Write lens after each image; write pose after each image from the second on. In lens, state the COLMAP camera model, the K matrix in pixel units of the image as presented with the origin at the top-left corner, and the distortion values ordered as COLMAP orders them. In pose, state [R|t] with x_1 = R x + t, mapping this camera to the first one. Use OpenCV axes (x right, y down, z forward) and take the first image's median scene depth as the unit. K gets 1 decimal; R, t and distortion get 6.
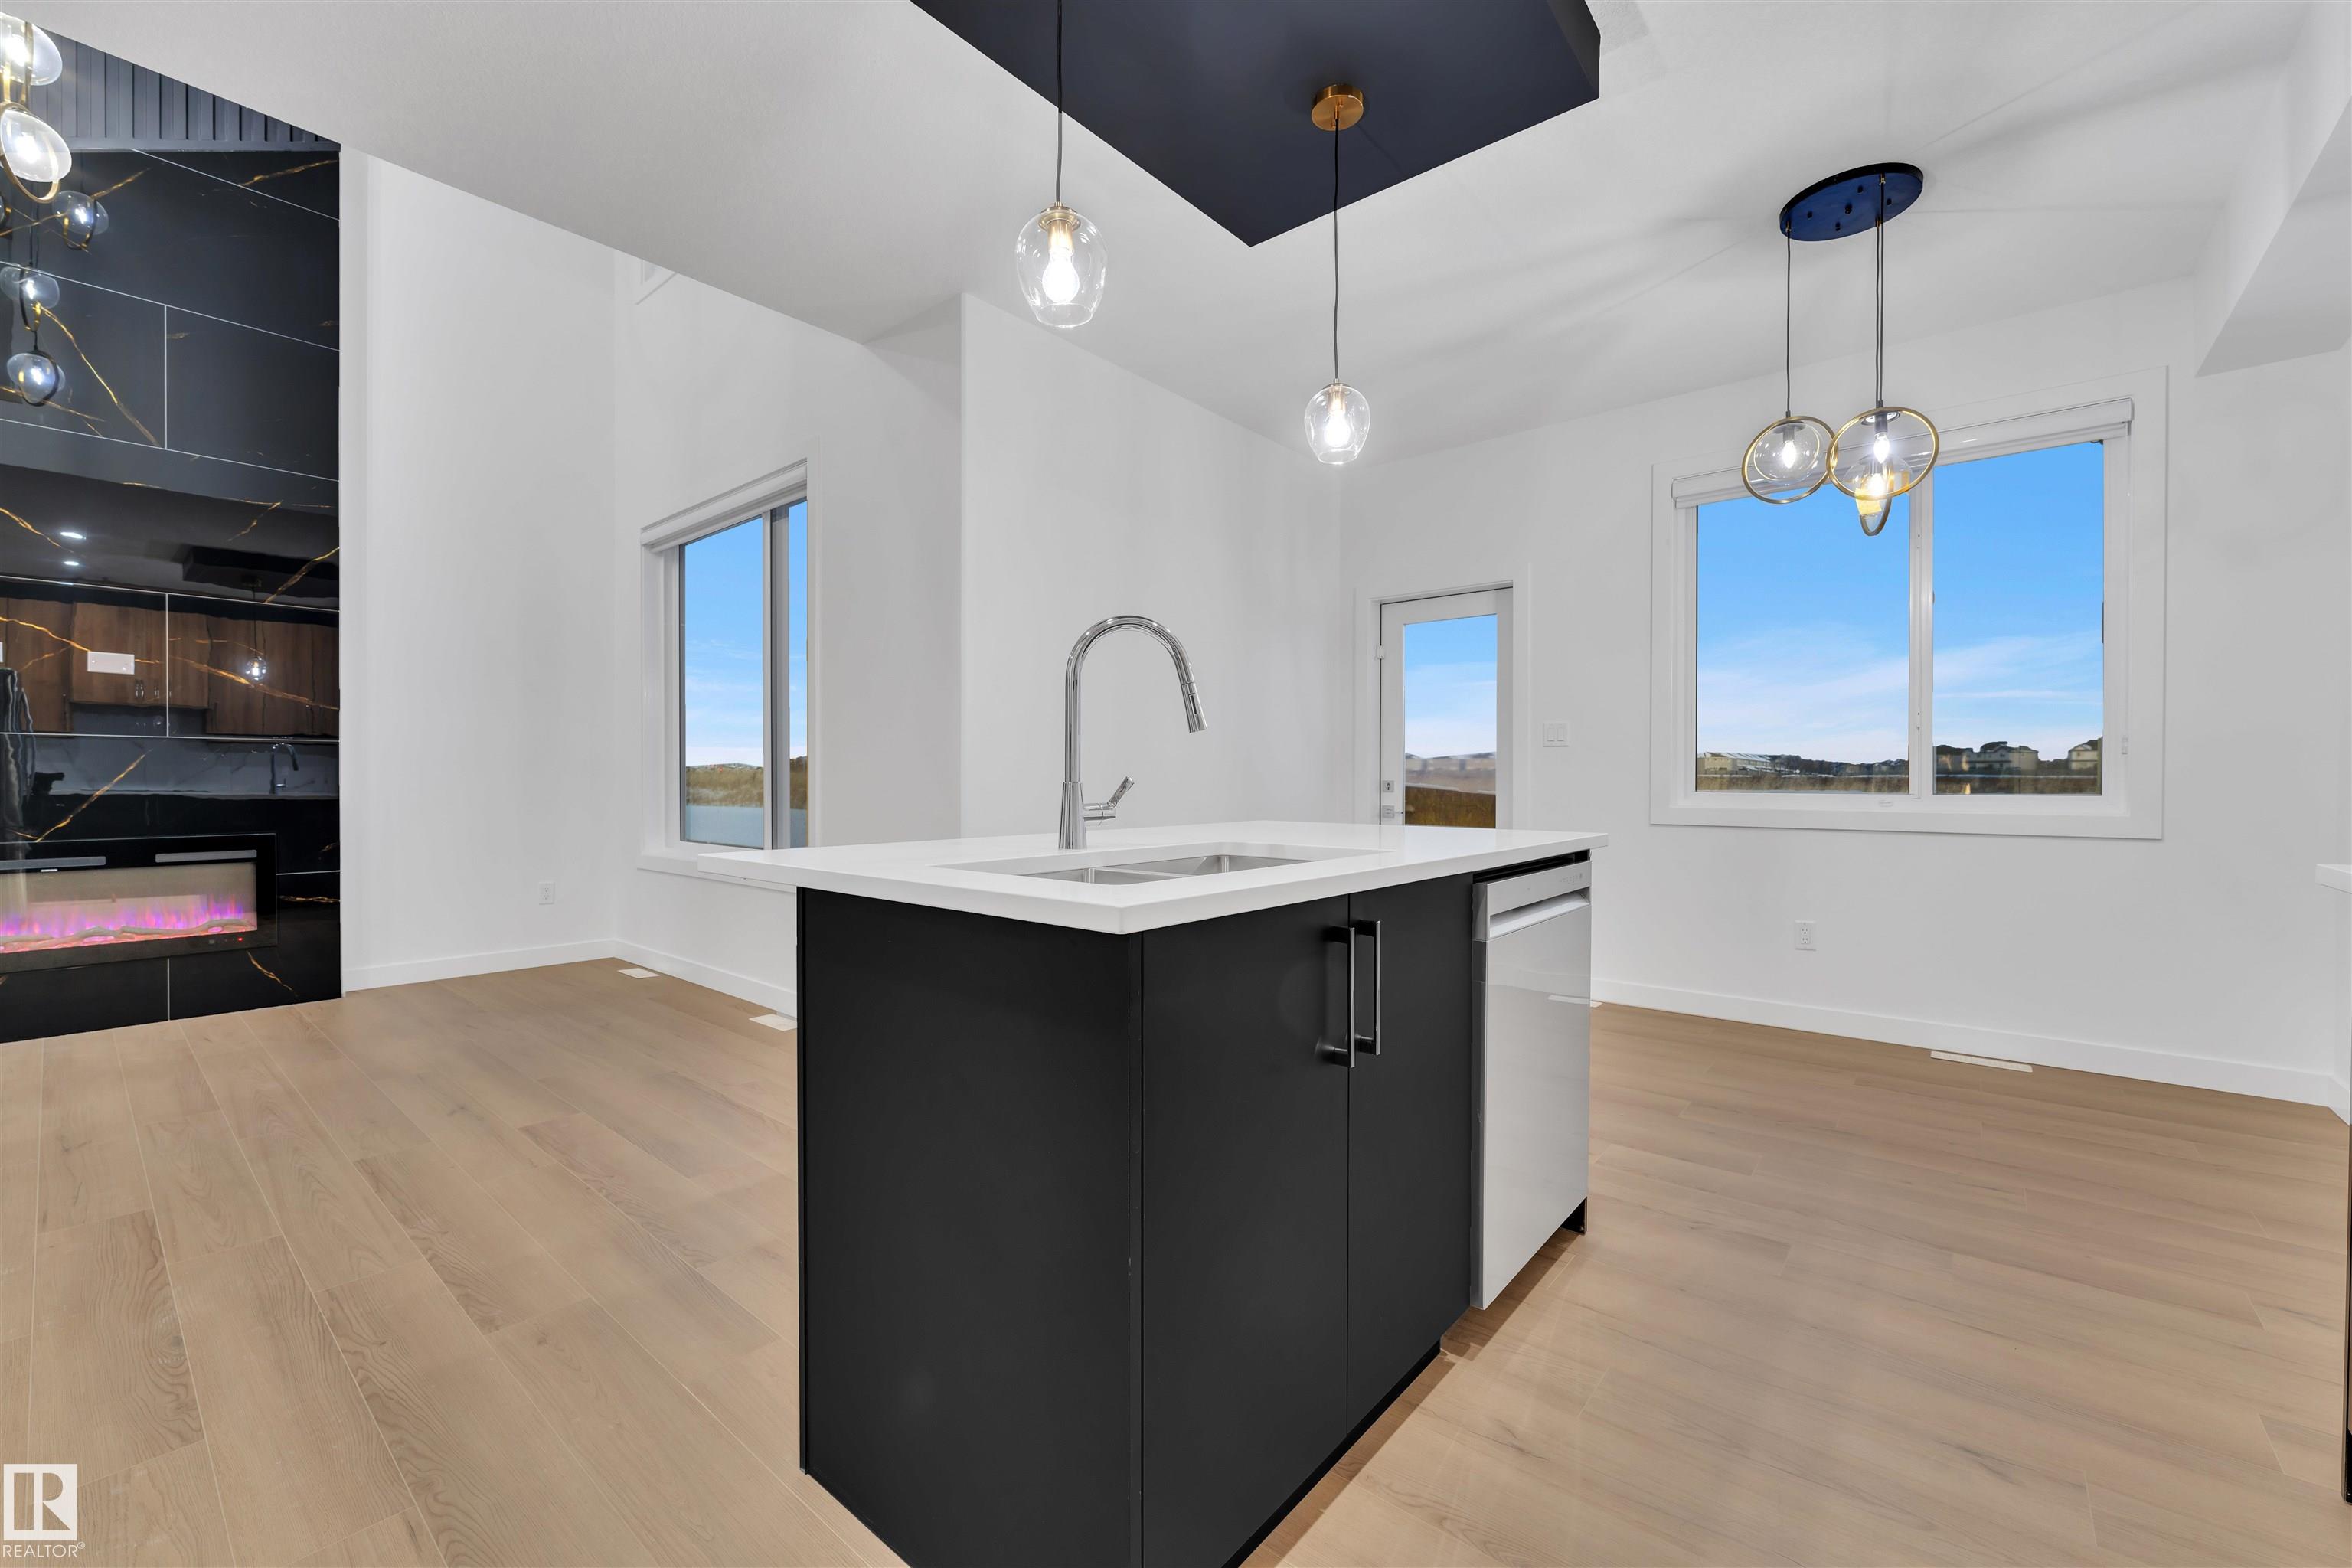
lens RADIAL K [[953.3, 0, 1172.1], [0, 953.3, 780.0], [0, 0, 1]] dist [-0.001161, -0.000466]
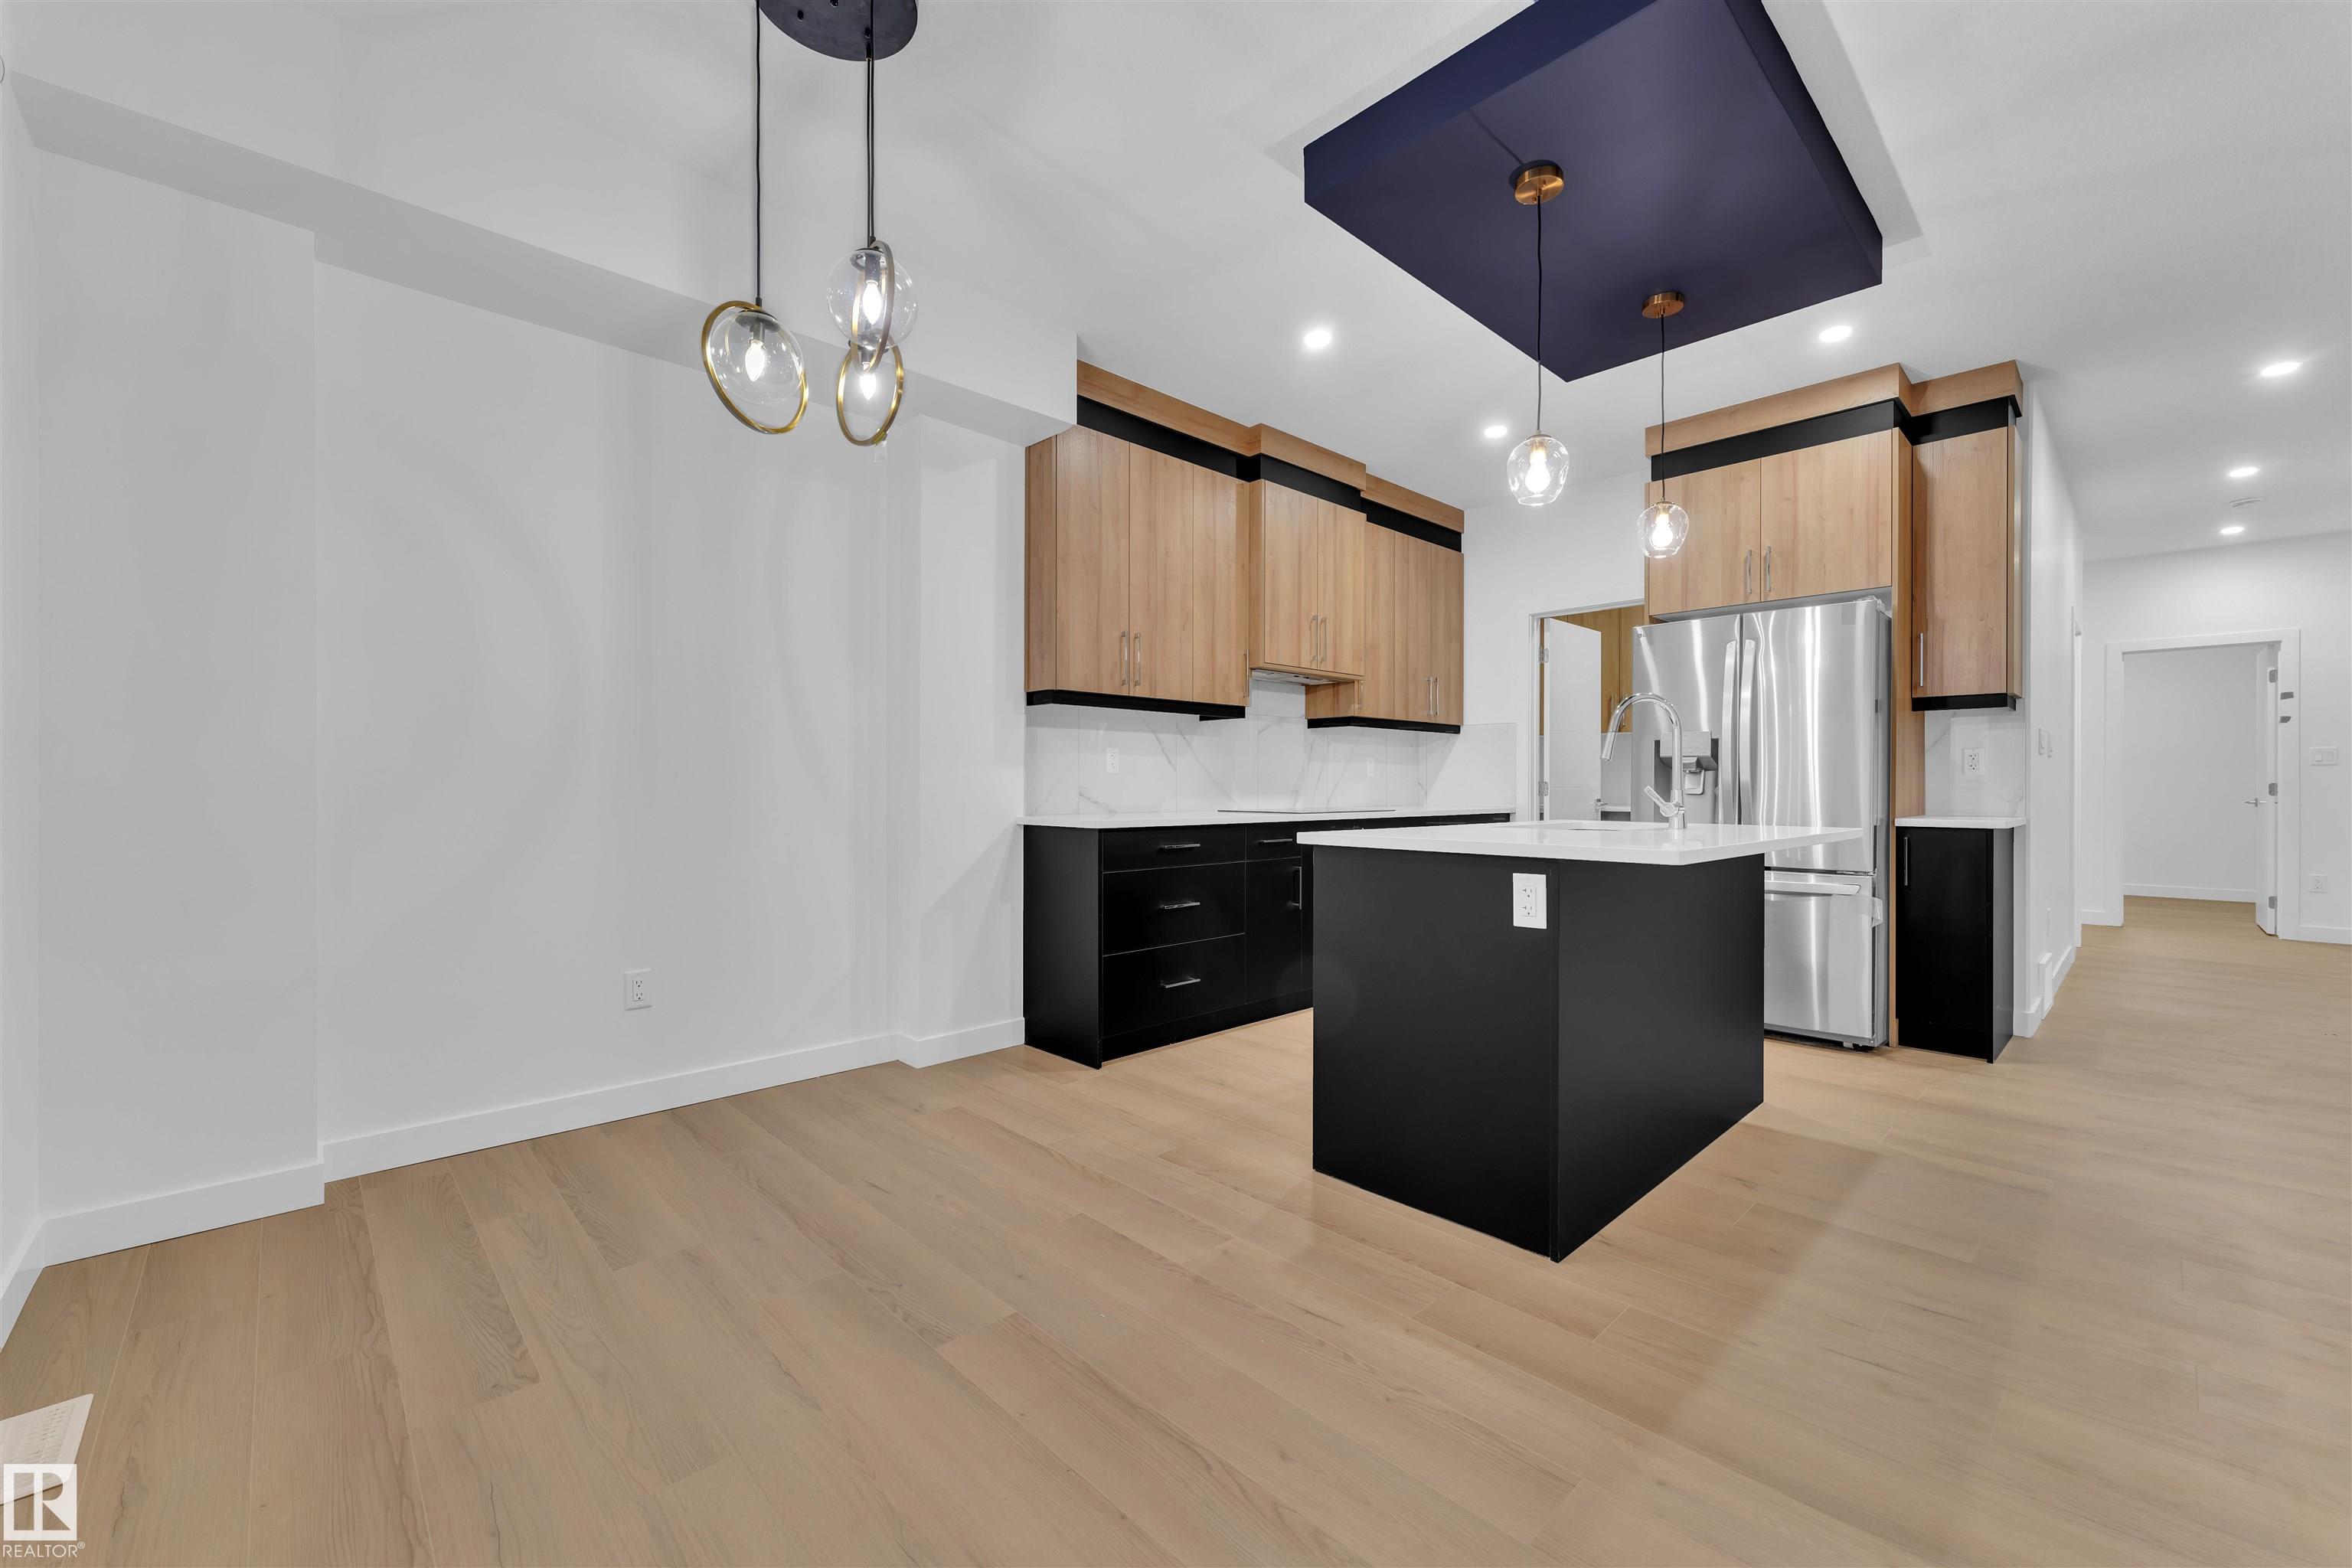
lens RADIAL K [[927.1, 0, 1168.1], [0, 927.1, 796.3], [0, 0, 1]] dist [-0.000737, -0.000239]
pose [[-0.992955, -0.003056, 0.118456, 0.303259], [-0.002021, 0.999959, 0.008854, -0.001899], [-0.118478, 0.008552, -0.992920, 1.385734]]
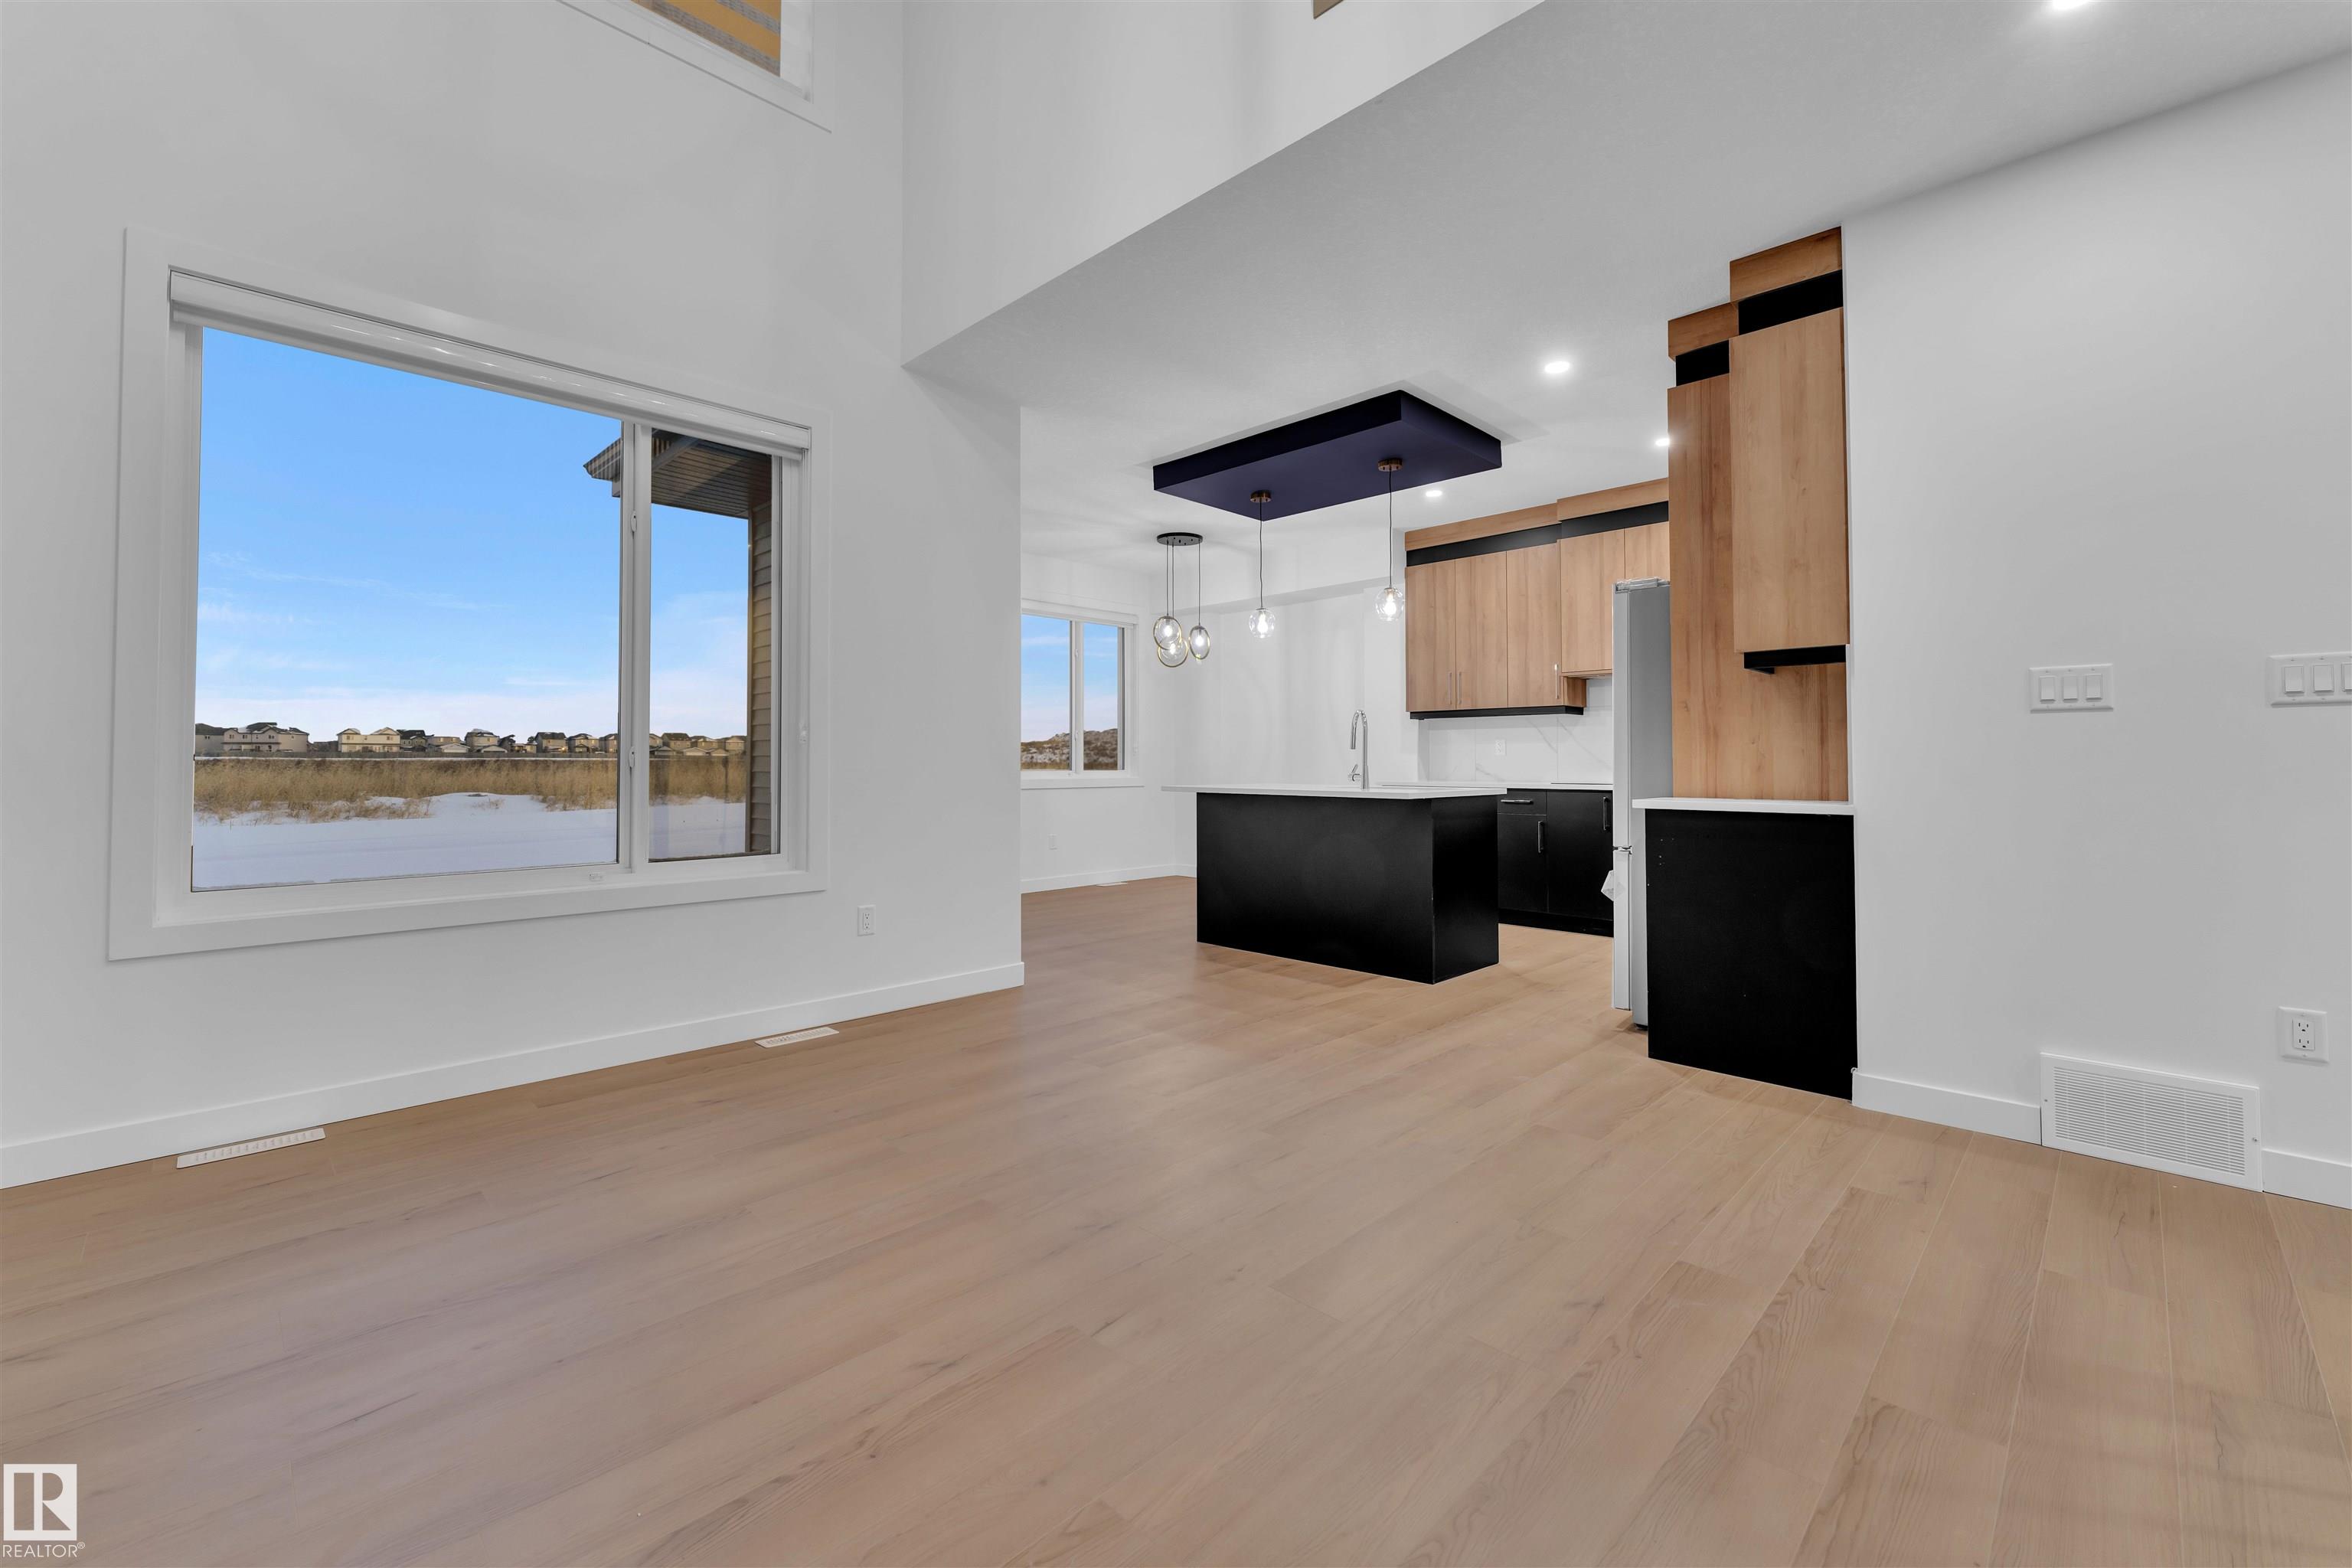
lens RADIAL K [[959.1, 0, 1190.0], [0, 959.1, 741.7], [0, 0, 1]] dist [0.001308, -0.000050]
pose [[0.068025, 0.020482, 0.997473, -1.527979], [0.000758, 0.999788, -0.020581, -0.008901], [-0.997683, 0.002156, 0.067995, 0.666588]]
